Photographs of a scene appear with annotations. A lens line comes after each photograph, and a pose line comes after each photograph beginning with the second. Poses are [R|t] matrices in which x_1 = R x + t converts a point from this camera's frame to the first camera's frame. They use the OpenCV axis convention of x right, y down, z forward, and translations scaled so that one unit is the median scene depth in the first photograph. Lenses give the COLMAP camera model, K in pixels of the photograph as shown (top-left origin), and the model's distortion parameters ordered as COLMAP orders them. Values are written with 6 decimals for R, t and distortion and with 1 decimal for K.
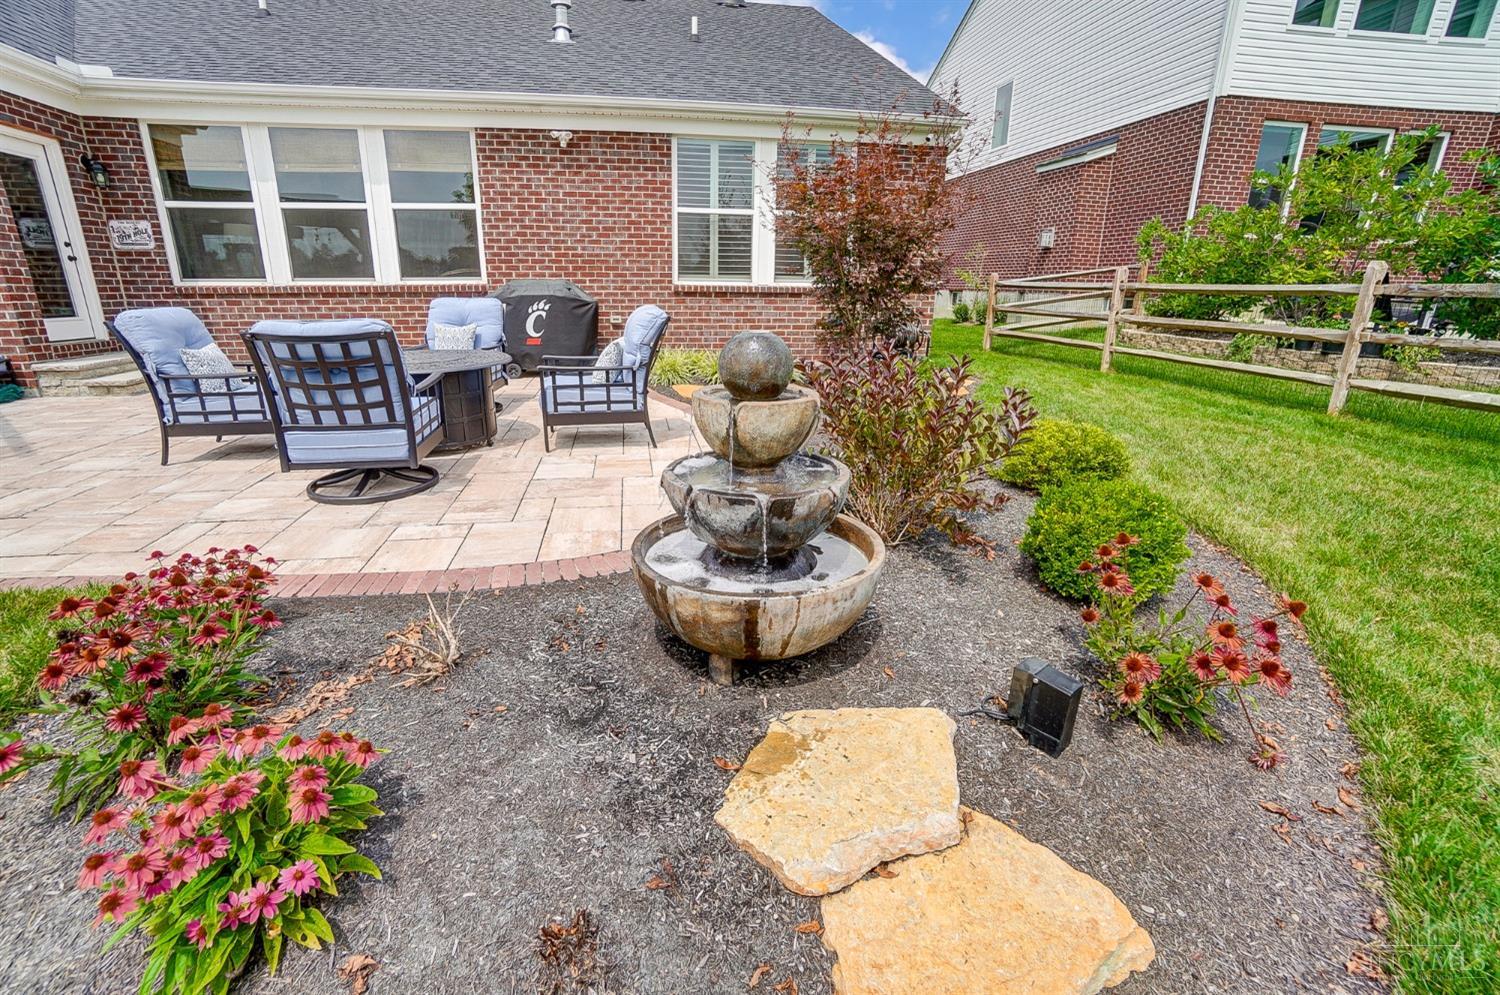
lens RADIAL K [[662.3, 0, 731.2], [0, 662.3, 491.3], [0, 0, 1]] dist [-0.066584, 0.024111]
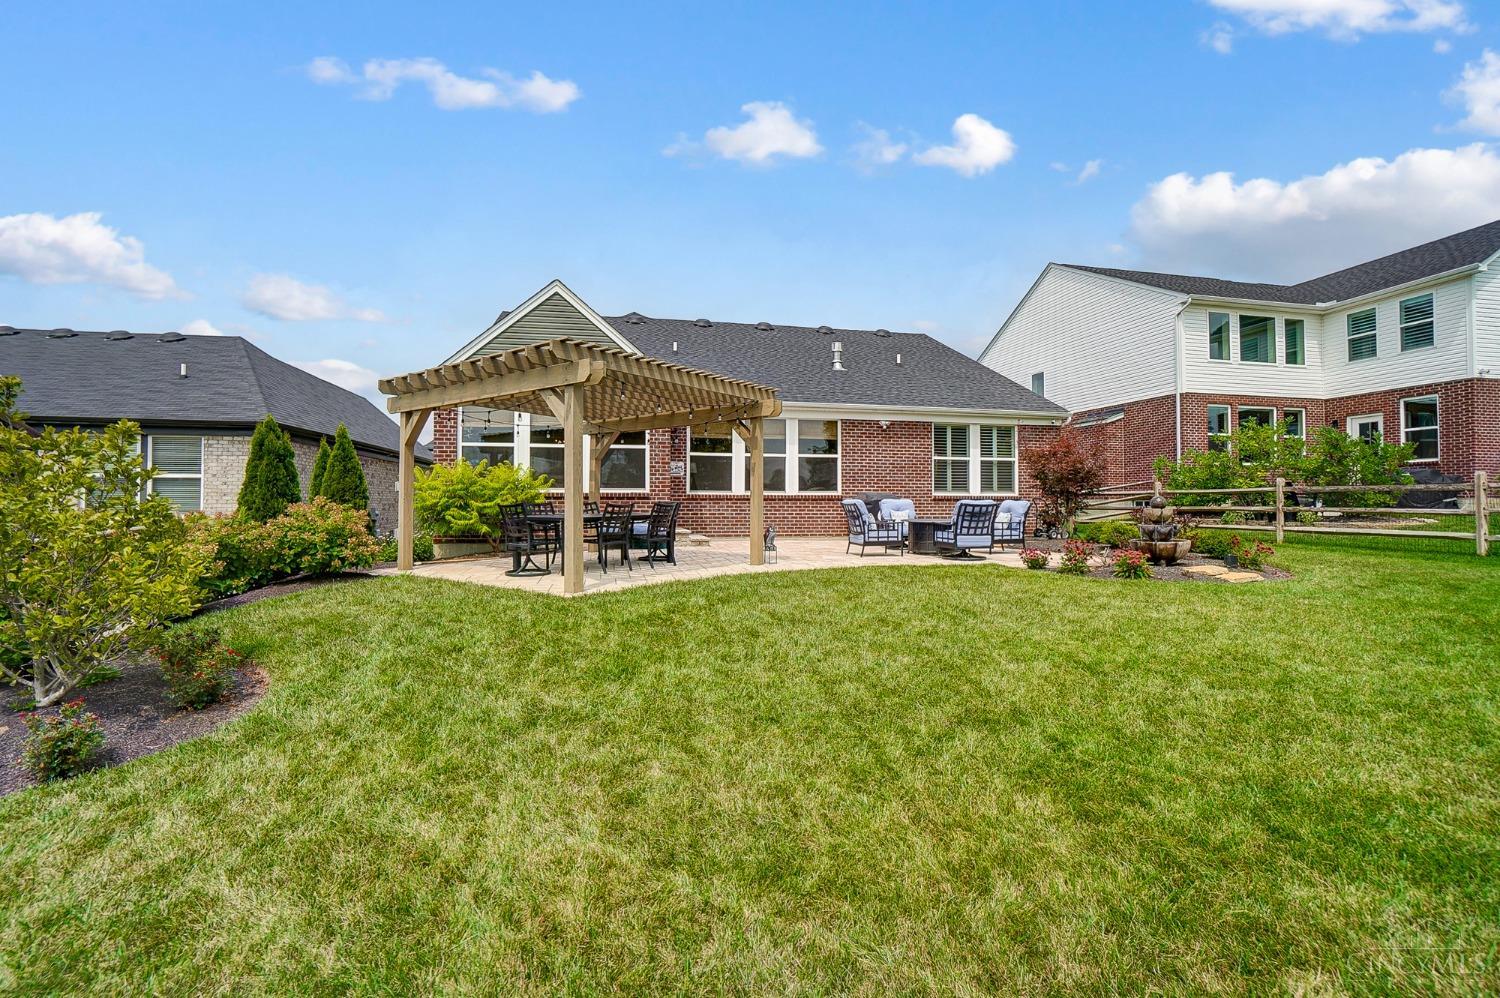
lens RADIAL K [[662.3, 0, 731.2], [0, 662.3, 492.8], [0, 0, 1]] dist [-0.066584, 0.024111]
pose [[0.999340, -0.008852, 0.035227, -0.789986], [0.019506, 0.948916, -0.314925, 0.284511], [-0.030640, 0.315404, 0.948463, -0.839154]]
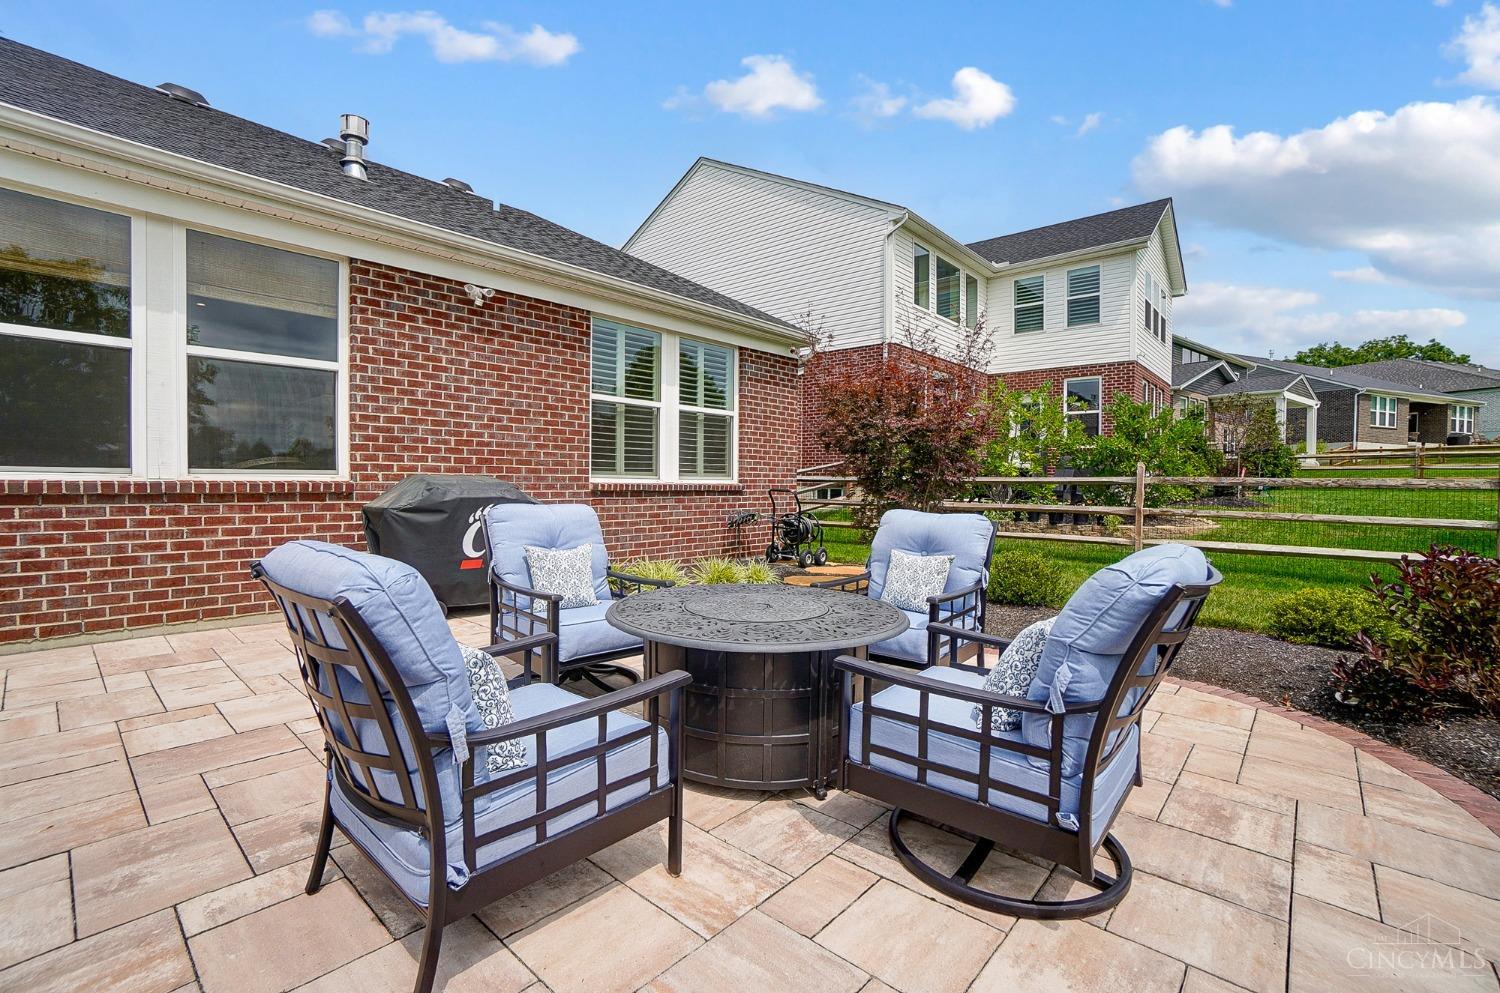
lens RADIAL K [[664.8, 0, 727.2], [0, 664.8, 492.9], [0, 0, 1]] dist [-0.068142, 0.025096]
pose [[0.778918, -0.013875, 0.626972, -0.504739], [0.187206, 0.959316, -0.211346, -0.105028], [-0.598532, 0.281994, 0.749826, 0.311308]]
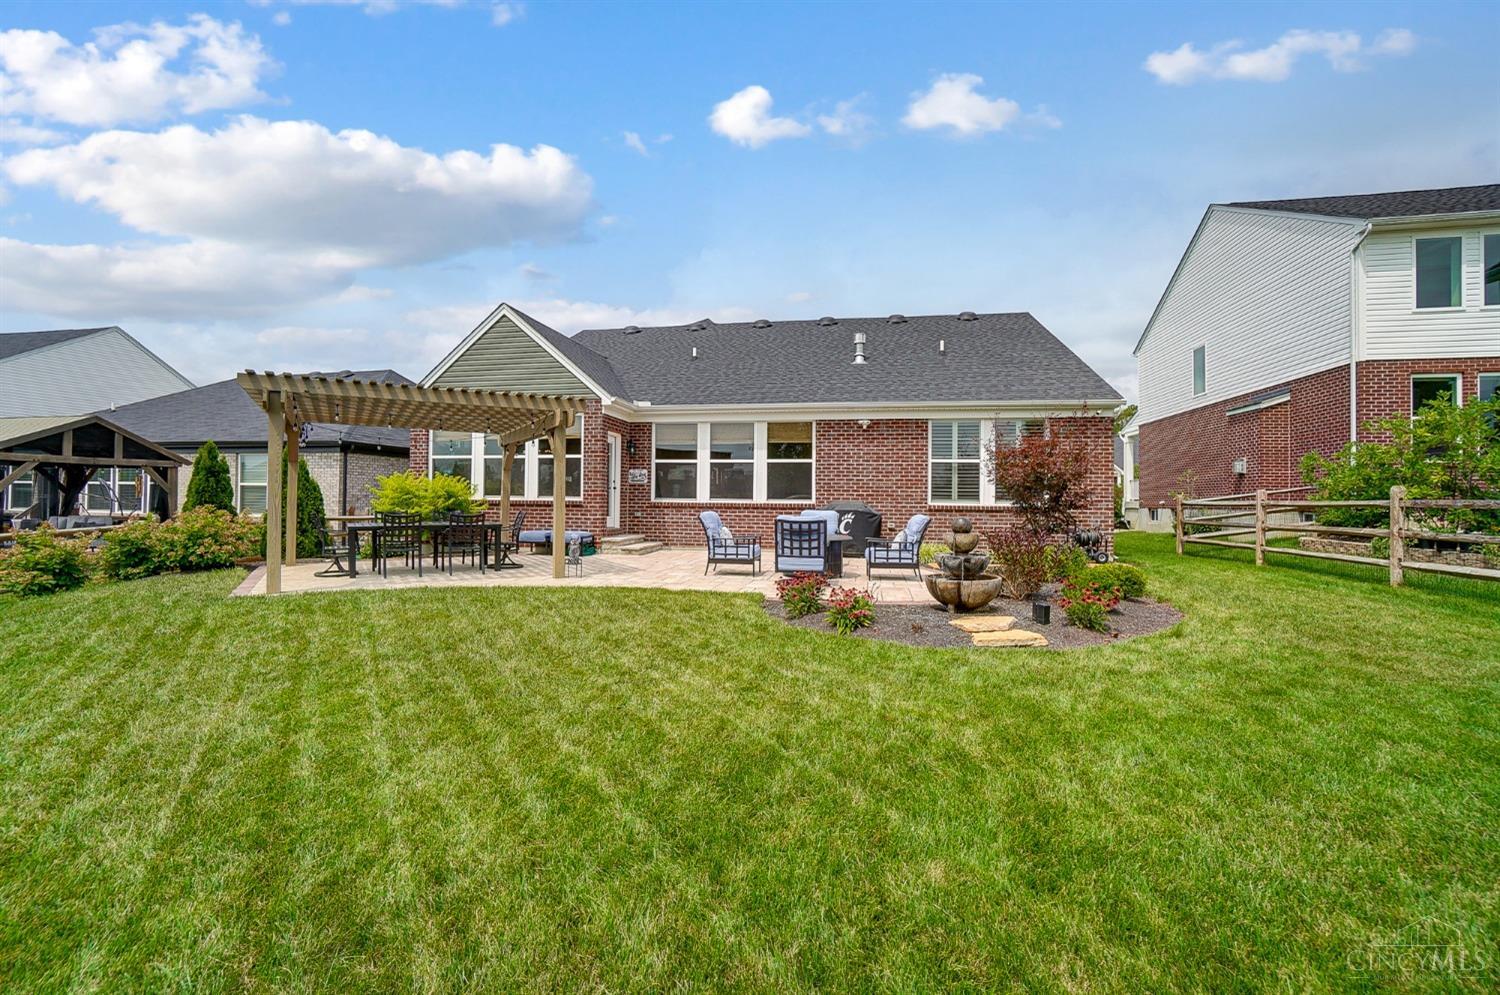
lens RADIAL K [[662.3, 0, 731.2], [0, 662.3, 491.3], [0, 0, 1]] dist [-0.066584, 0.024111]
pose [[0.936333, -0.005730, -0.351067, 0.028566], [-0.106780, 0.947861, -0.300263, 0.201495], [0.334483, 0.318633, 0.886902, -0.639771]]
